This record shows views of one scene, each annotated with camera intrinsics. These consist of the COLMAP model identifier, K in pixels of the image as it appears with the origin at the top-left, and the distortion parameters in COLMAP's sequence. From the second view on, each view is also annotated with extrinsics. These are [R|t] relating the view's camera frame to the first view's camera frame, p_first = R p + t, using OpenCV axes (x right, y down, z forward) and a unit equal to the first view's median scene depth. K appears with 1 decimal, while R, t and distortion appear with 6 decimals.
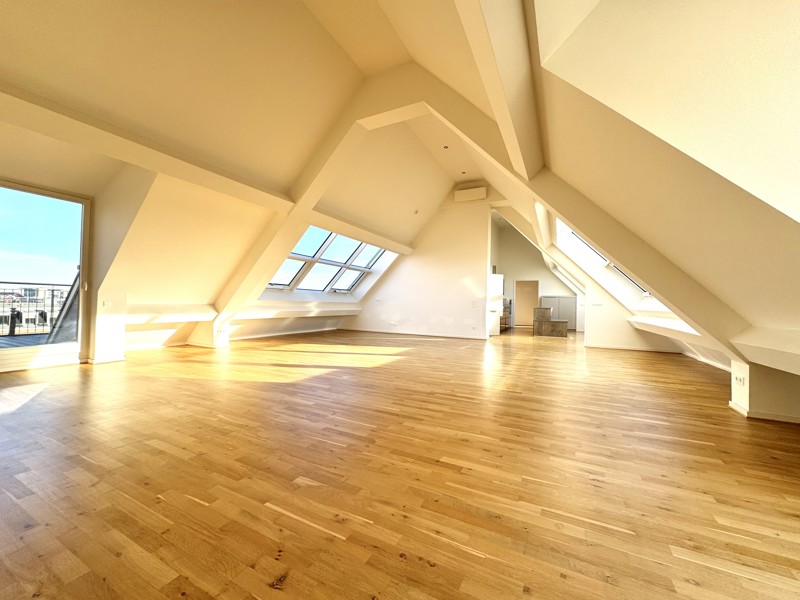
lens RADIAL K [[320.5, 0, 403.6], [0, 320.5, 297.1], [0, 0, 1]] dist [0.000734, -0.000099]
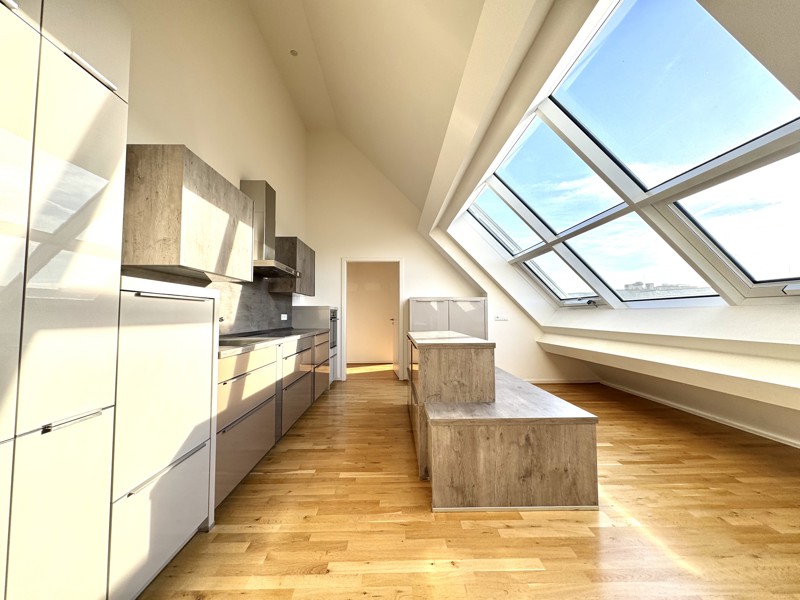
lens RADIAL K [[320.5, 0, 401.6], [0, 320.5, 295.4], [0, 0, 1]] dist [0.000734, -0.000099]
pose [[0.880409, 0.002259, 0.474209, 0.227852], [0.011452, 0.999596, -0.026023, 0.003274], [-0.474076, 0.028341, 0.880028, 0.636323]]
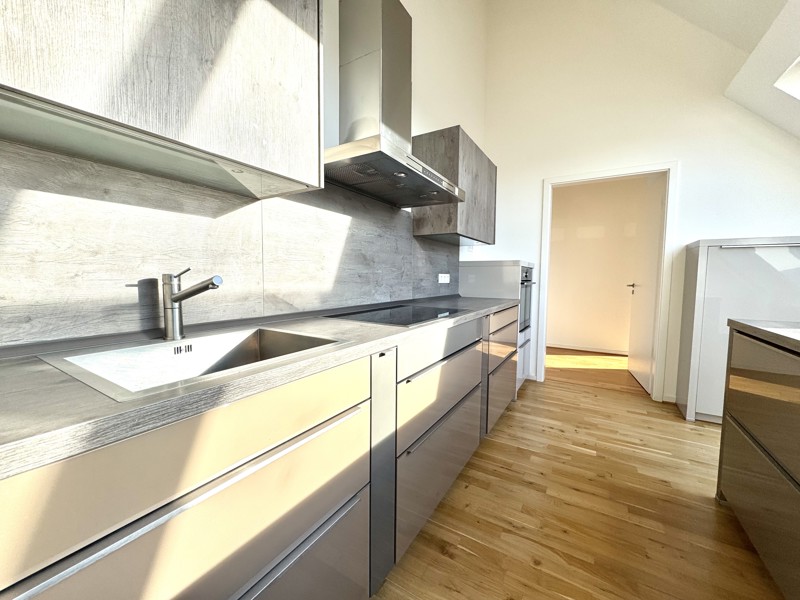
lens RADIAL K [[320.5, 0, 403.2], [0, 320.5, 298.0], [0, 0, 1]] dist [0.000734, -0.000099]
pose [[0.997363, -0.008759, -0.072046, 0.266907], [0.015474, 0.995529, 0.093181, 0.008764], [0.070908, -0.094051, 0.993039, 0.780035]]
